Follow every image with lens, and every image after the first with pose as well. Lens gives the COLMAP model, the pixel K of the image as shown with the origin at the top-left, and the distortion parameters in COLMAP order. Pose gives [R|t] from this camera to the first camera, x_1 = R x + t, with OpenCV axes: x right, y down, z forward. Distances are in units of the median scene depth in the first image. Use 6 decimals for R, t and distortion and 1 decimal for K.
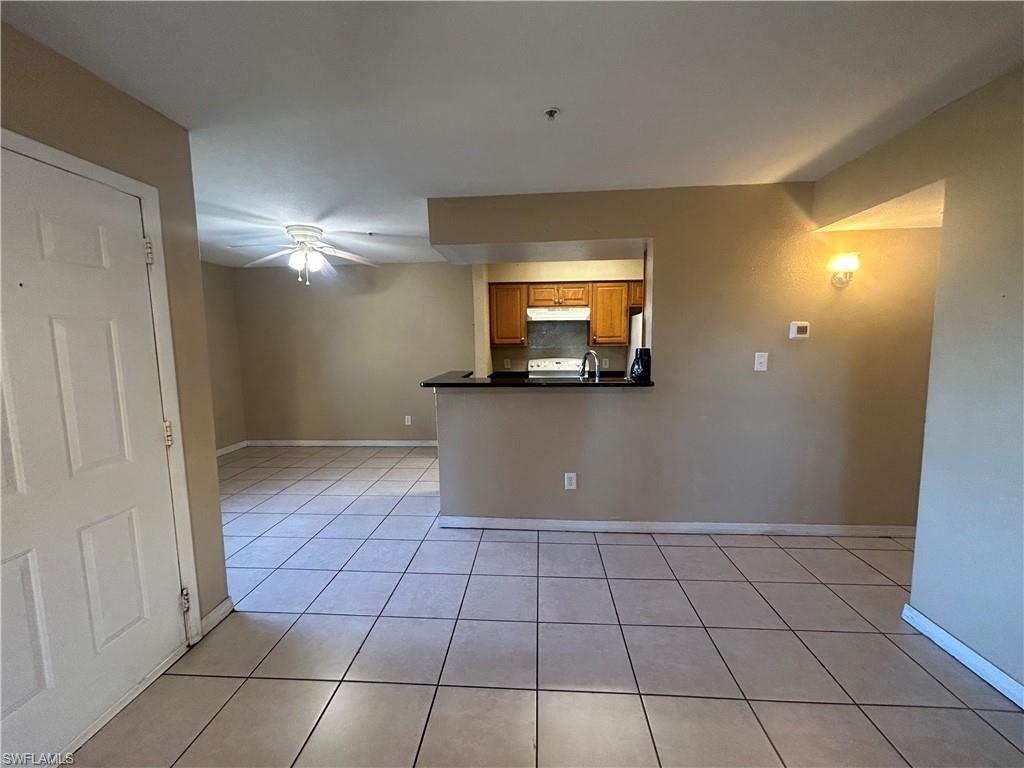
lens RADIAL K [[411.9, 0, 512.0], [0, 411.9, 384.0], [0, 0, 1]] dist [-0.001352, -0.000047]
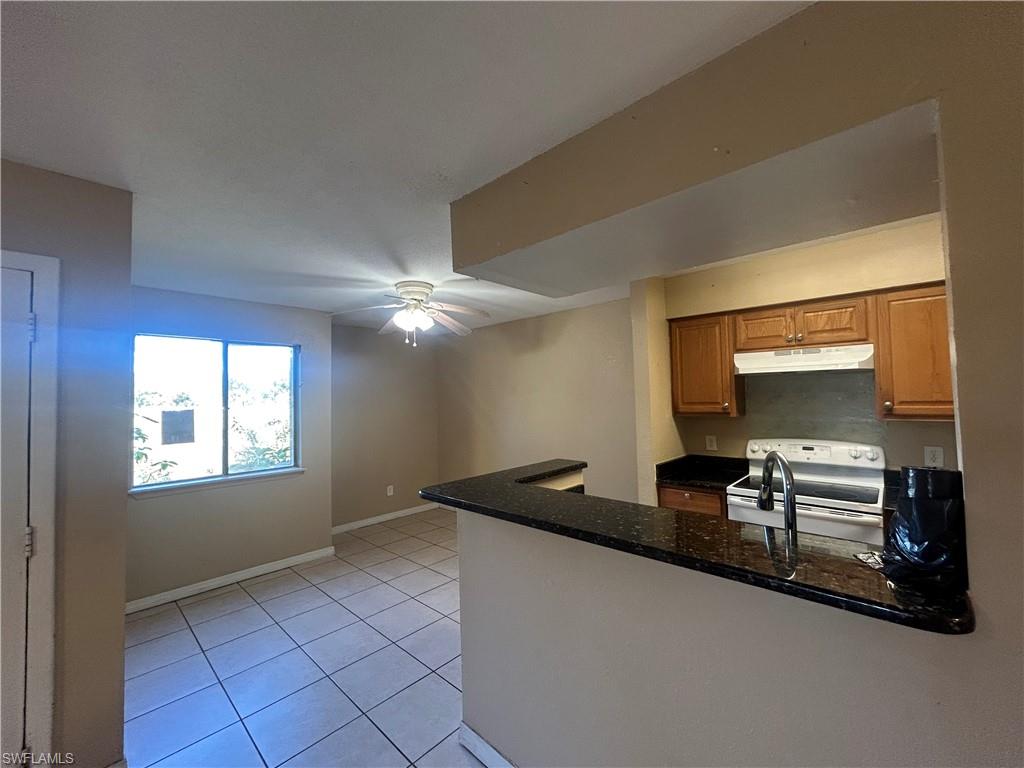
lens RADIAL K [[411.9, 0, 512.0], [0, 411.9, 384.0], [0, 0, 1]] dist [-0.001352, -0.000047]
pose [[0.774815, -0.024237, -0.631724, 0.164549], [-0.055969, 0.992711, -0.106733, -0.059505], [0.629706, 0.118055, 0.767811, 0.349014]]
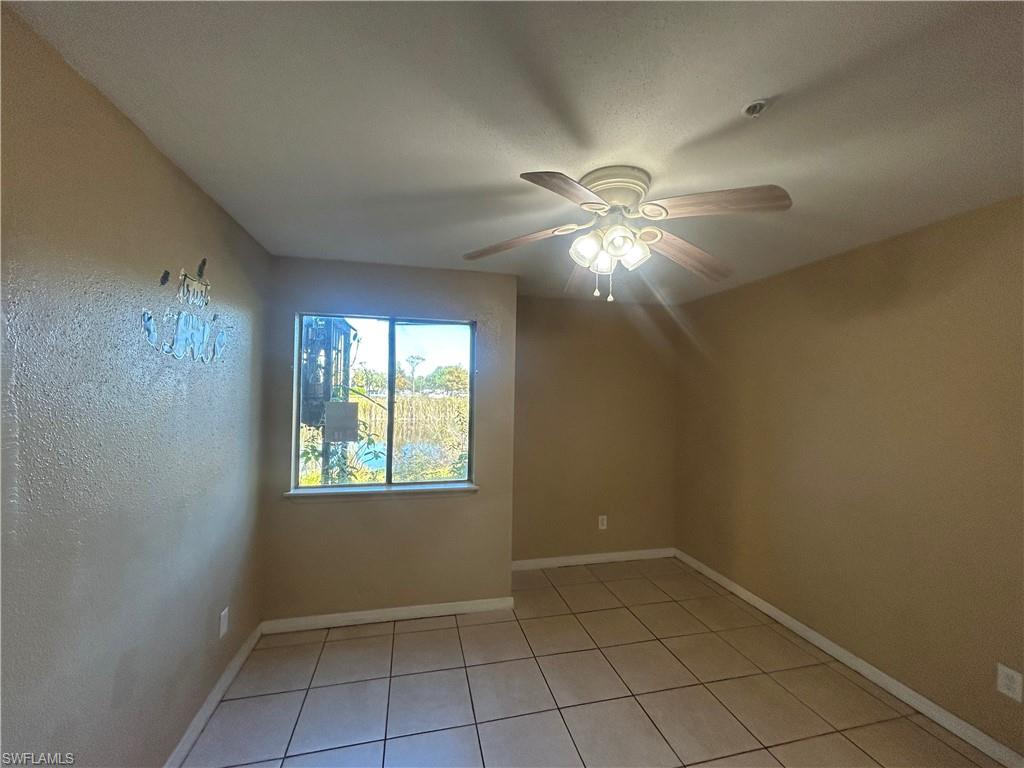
lens RADIAL K [[411.9, 0, 512.0], [0, 411.9, 384.0], [0, 0, 1]] dist [-0.001352, -0.000047]
pose [[0.291871, 0.001355, -0.956457, -0.070284], [-0.121862, 0.991902, -0.035782, -0.092009], [0.948663, 0.126999, 0.289672, 0.583965]]
